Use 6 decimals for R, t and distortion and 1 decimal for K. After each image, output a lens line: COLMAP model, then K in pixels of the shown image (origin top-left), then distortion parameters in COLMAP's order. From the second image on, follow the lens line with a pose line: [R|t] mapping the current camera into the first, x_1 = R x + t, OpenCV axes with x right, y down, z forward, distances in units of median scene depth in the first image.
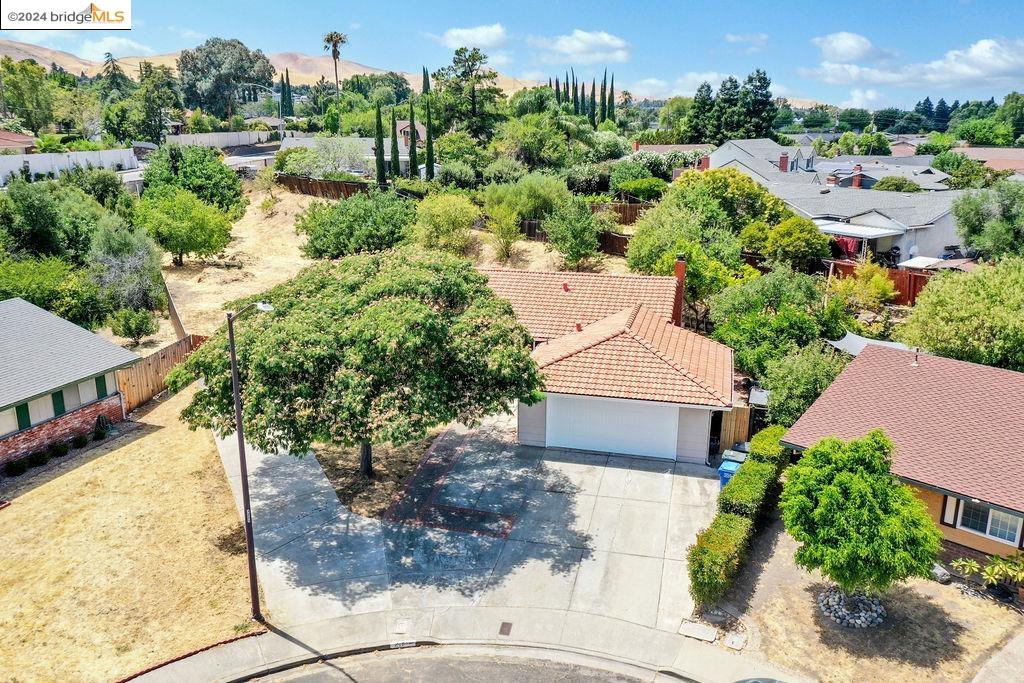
lens RADIAL K [[811.2, 0, 512.0], [0, 811.2, 341.5], [0, 0, 1]] dist [0.004941, 0.000062]
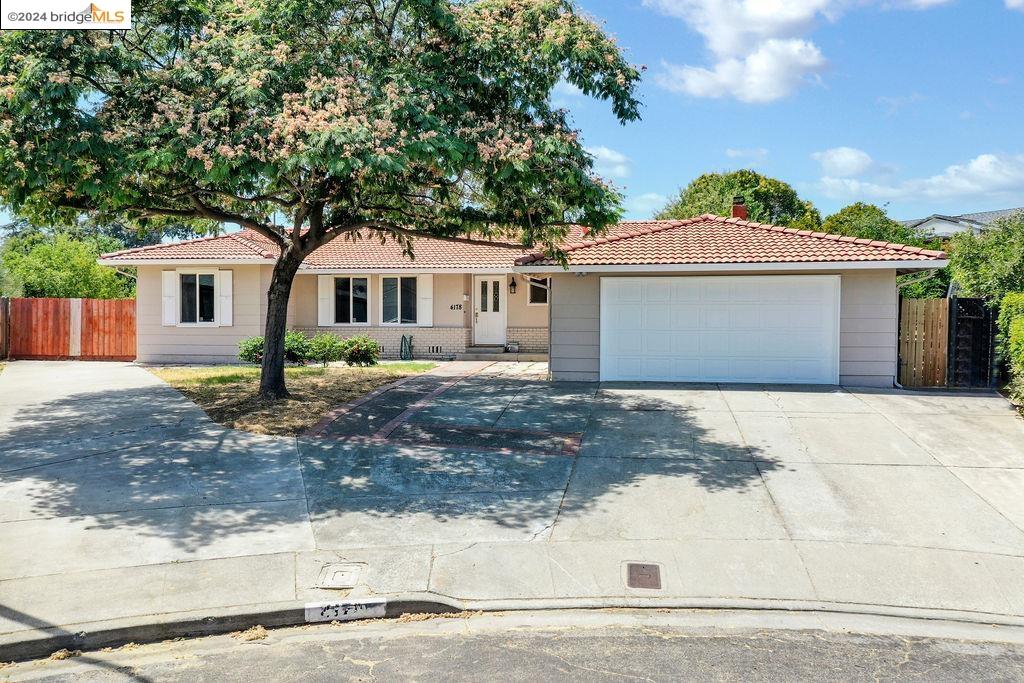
lens RADIAL K [[811.2, 0, 512.0], [0, 811.2, 341.5], [0, 0, 1]] dist [0.004941, 0.000062]
pose [[0.996886, -0.003965, 0.078751, -0.085162], [0.022630, 0.971109, -0.237562, 0.314616], [-0.075534, 0.238604, 0.968175, 0.598490]]
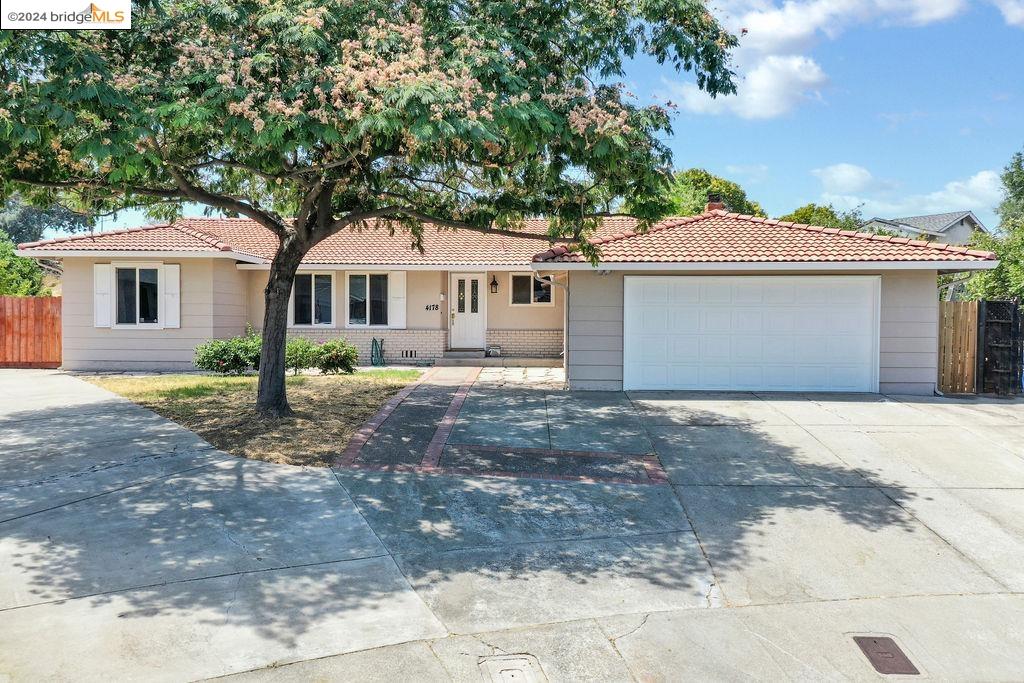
lens RADIAL K [[811.2, 0, 512.0], [0, 811.2, 341.5], [0, 0, 1]] dist [0.004941, 0.000062]
pose [[0.979749, -0.004948, 0.200169, -0.173170], [0.052291, 0.971325, -0.231932, 0.287051], [-0.193282, 0.237702, 0.951914, 0.687430]]
